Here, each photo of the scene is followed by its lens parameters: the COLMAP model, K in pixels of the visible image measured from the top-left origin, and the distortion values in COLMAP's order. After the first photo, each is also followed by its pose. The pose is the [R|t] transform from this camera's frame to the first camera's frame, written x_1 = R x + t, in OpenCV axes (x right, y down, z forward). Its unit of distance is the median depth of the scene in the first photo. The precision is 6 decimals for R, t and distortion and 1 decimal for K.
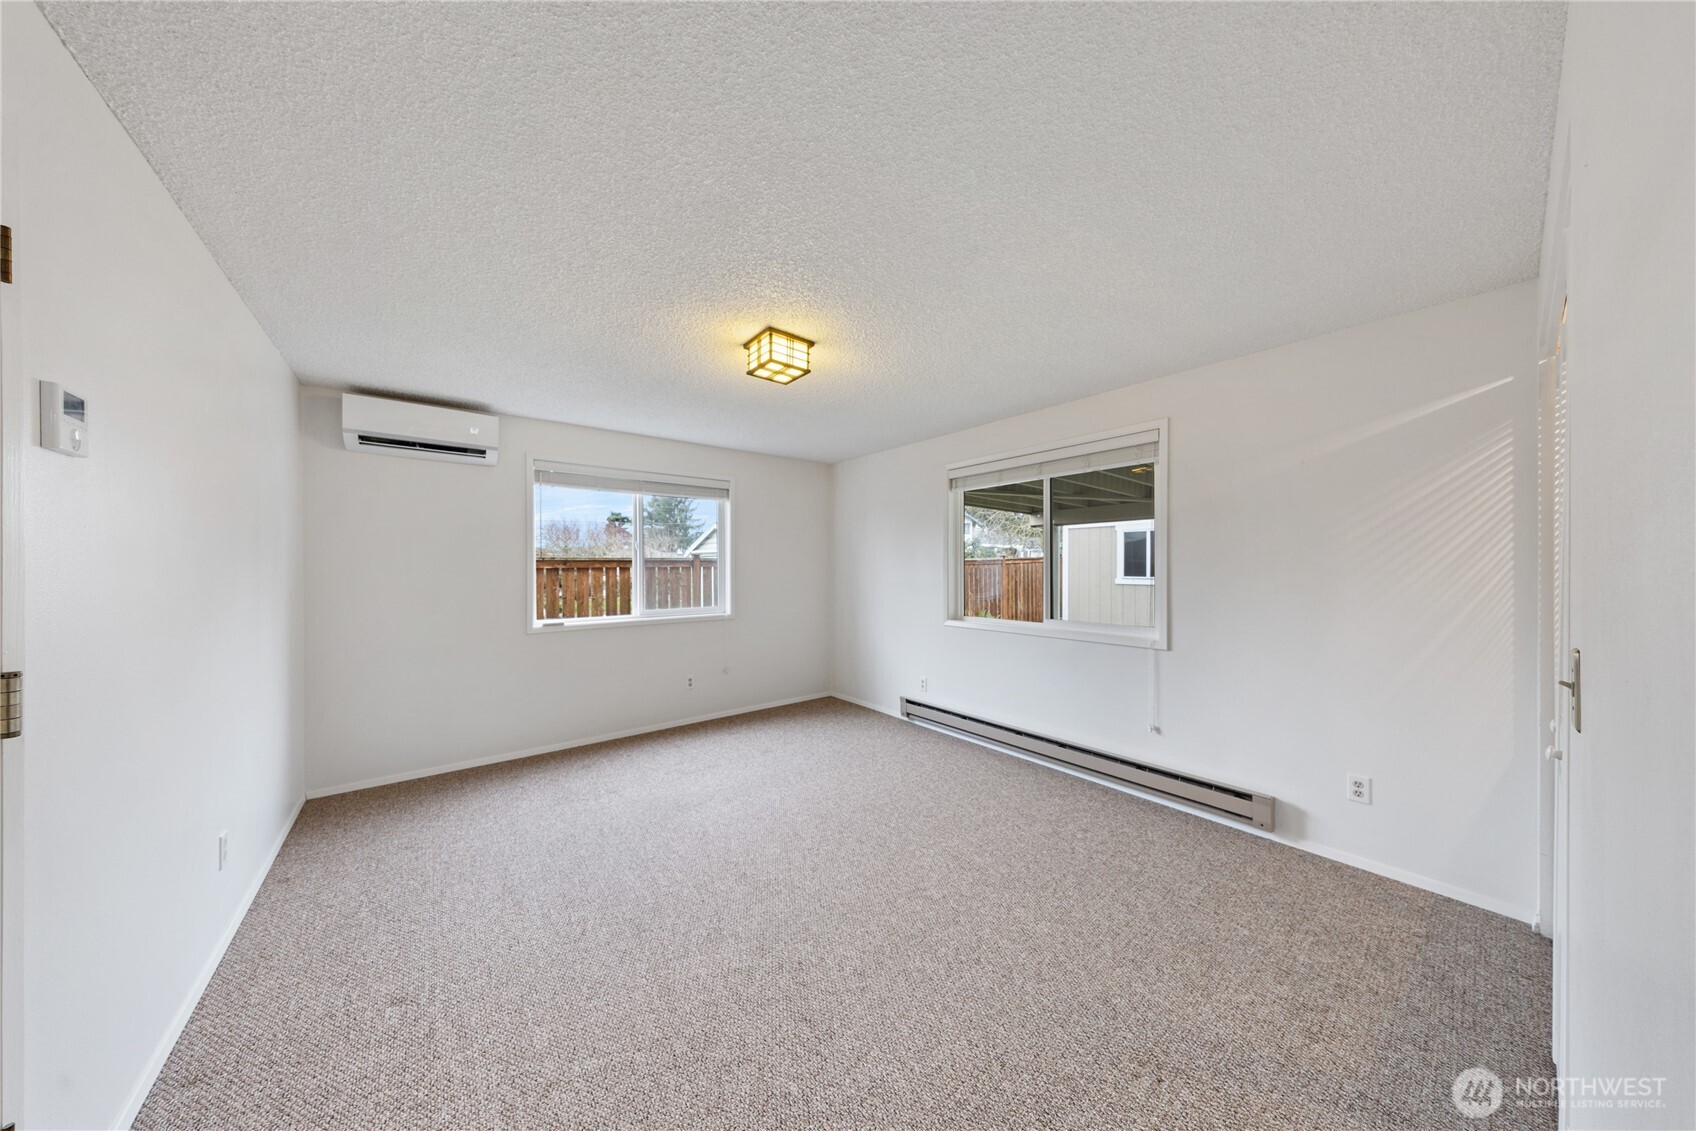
lens RADIAL K [[525.6, 0, 840.7], [0, 525.6, 569.6], [0, 0, 1]] dist [0.009672, -0.000092]
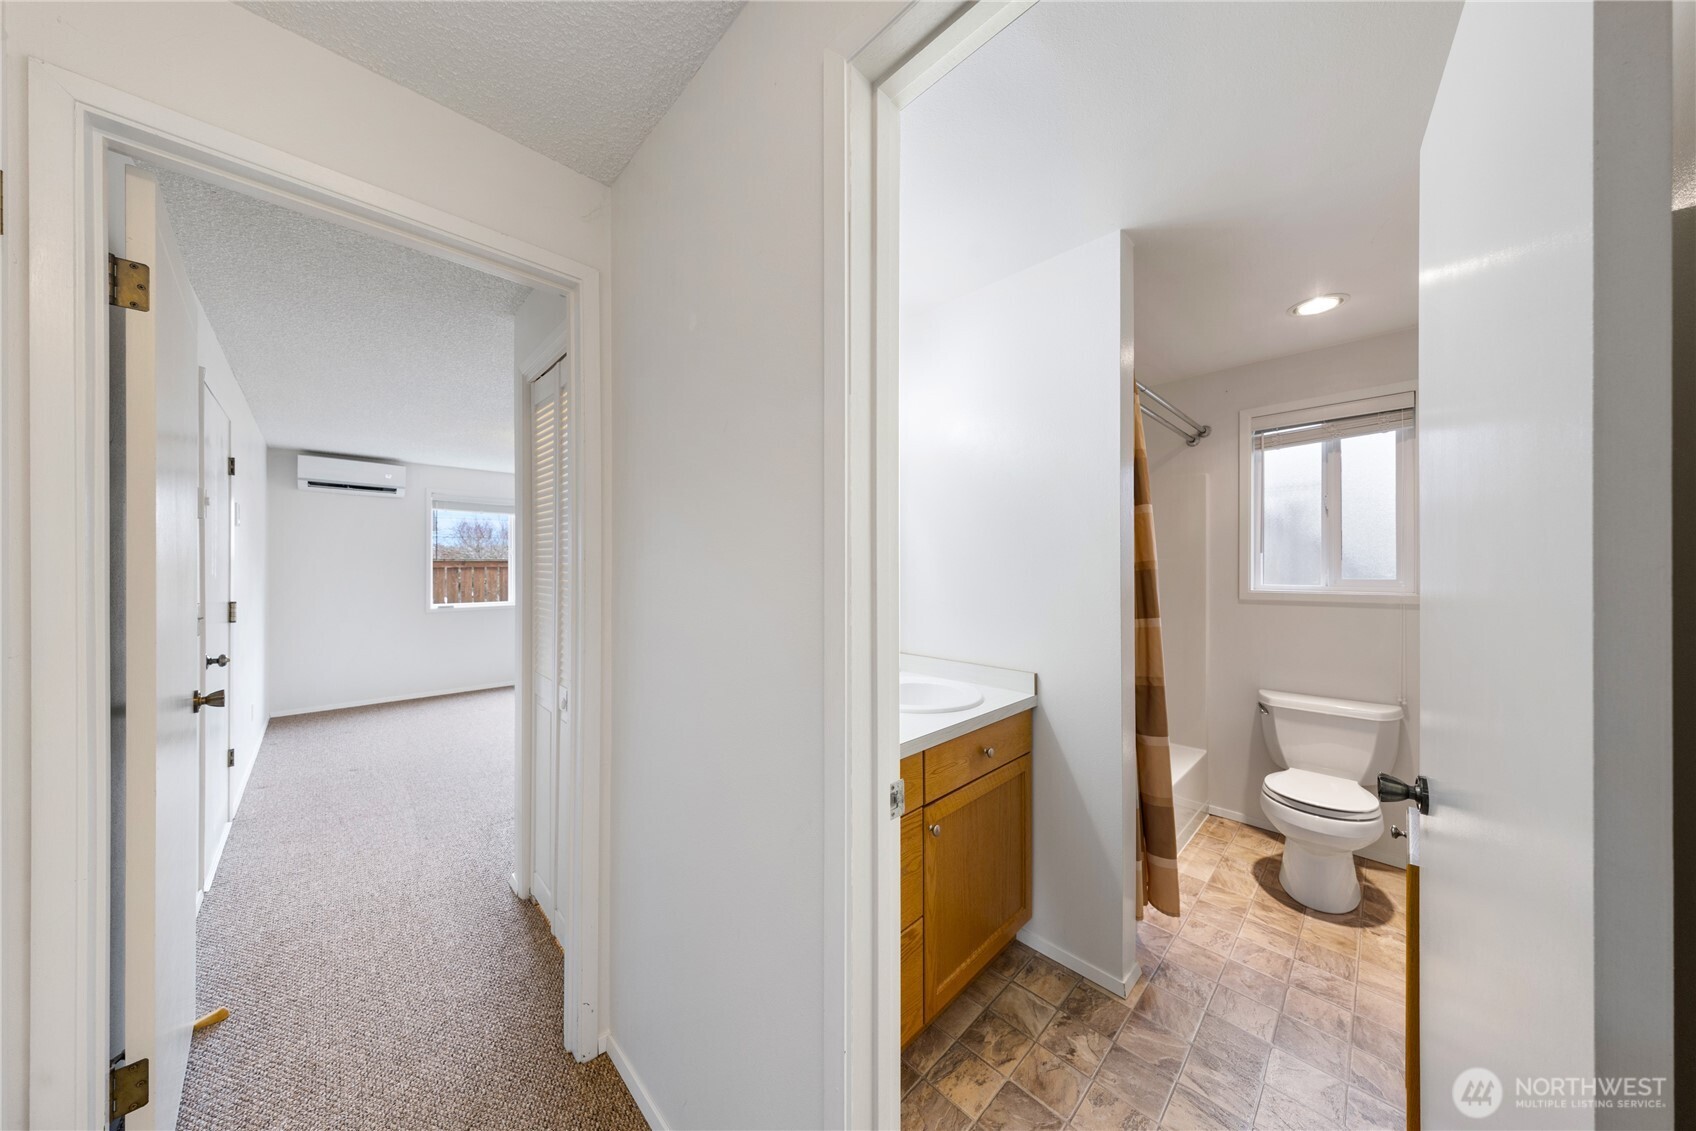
lens RADIAL K [[540.3, 0, 851.4], [0, 540.3, 566.3], [0, 0, 1]] dist [-0.000895, -0.000051]
pose [[0.993361, 0.003639, 0.114977, 0.427211], [-0.002904, 0.999974, -0.006561, 0.000049], [-0.114998, 0.006184, 0.993346, -0.656847]]
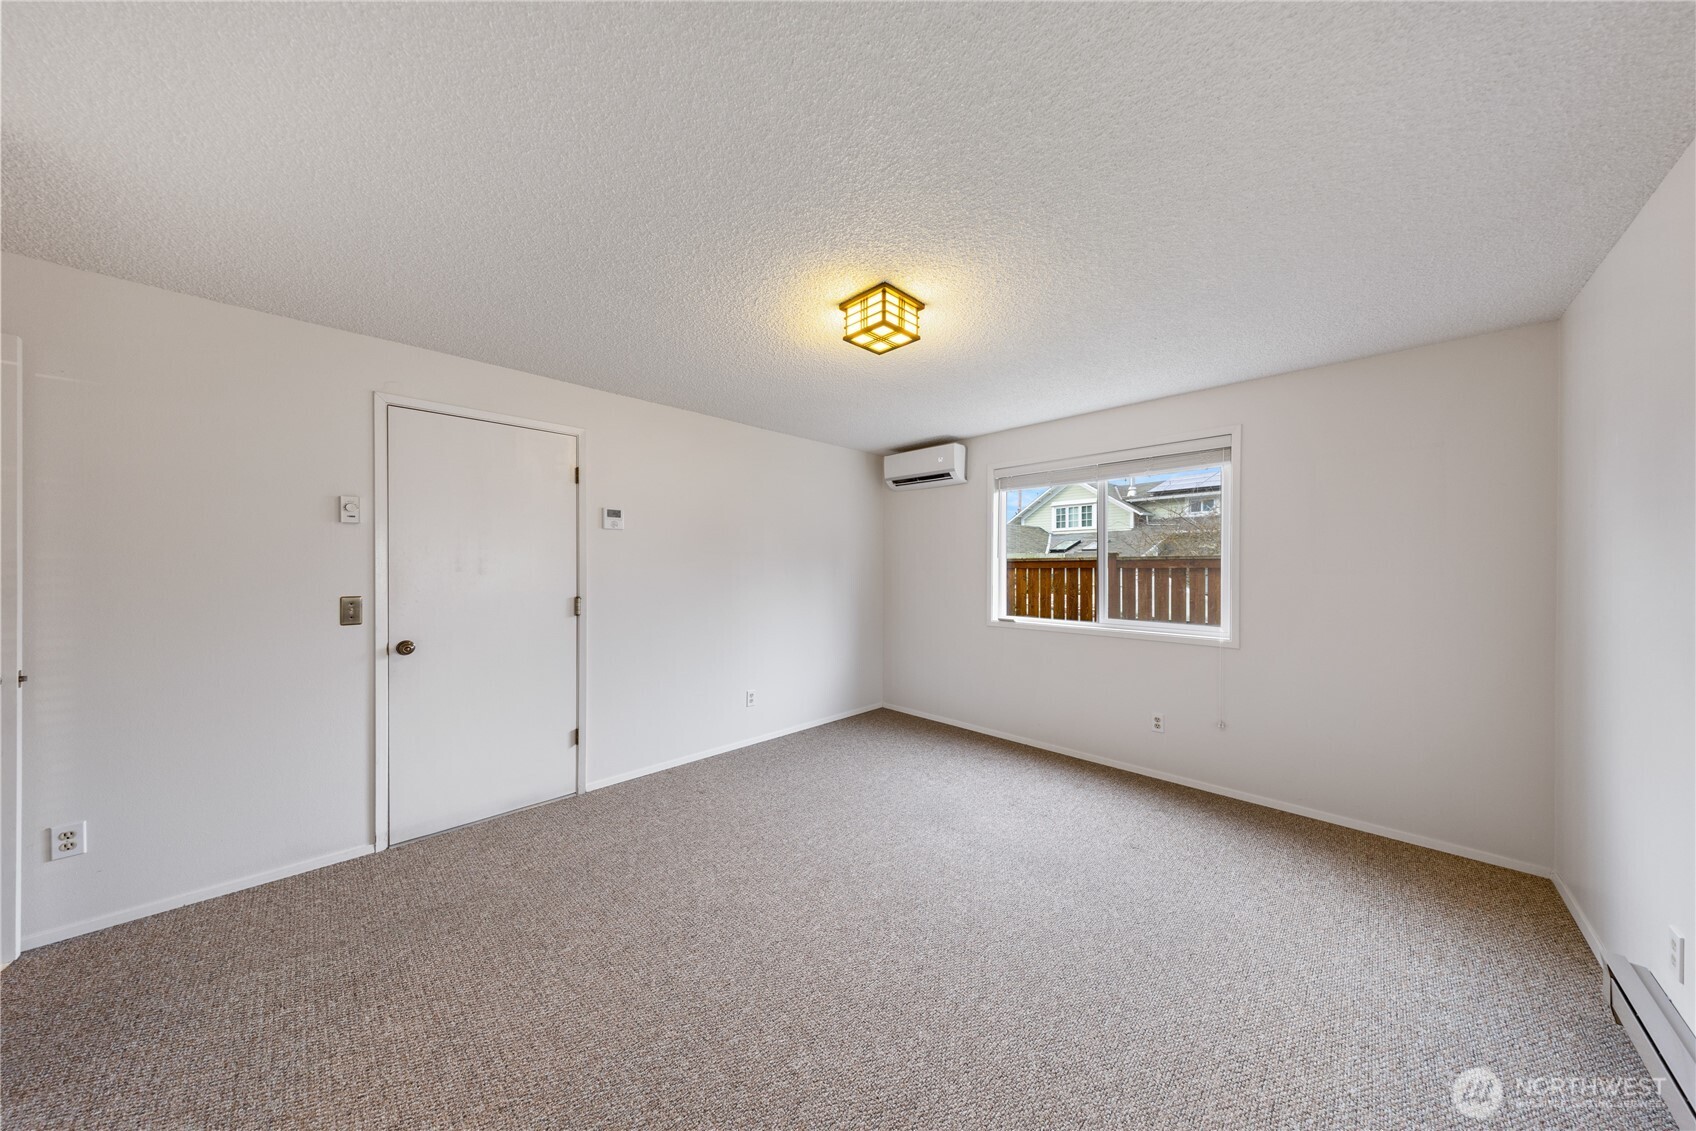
lens RADIAL K [[525.6, 0, 840.7], [0, 525.6, 569.6], [0, 0, 1]] dist [0.009672, -0.000092]
pose [[0.112521, 0.013535, -0.993557, 0.528427], [-0.008990, 0.999880, 0.012603, -0.011339], [0.993609, 0.007514, 0.112630, 0.606847]]
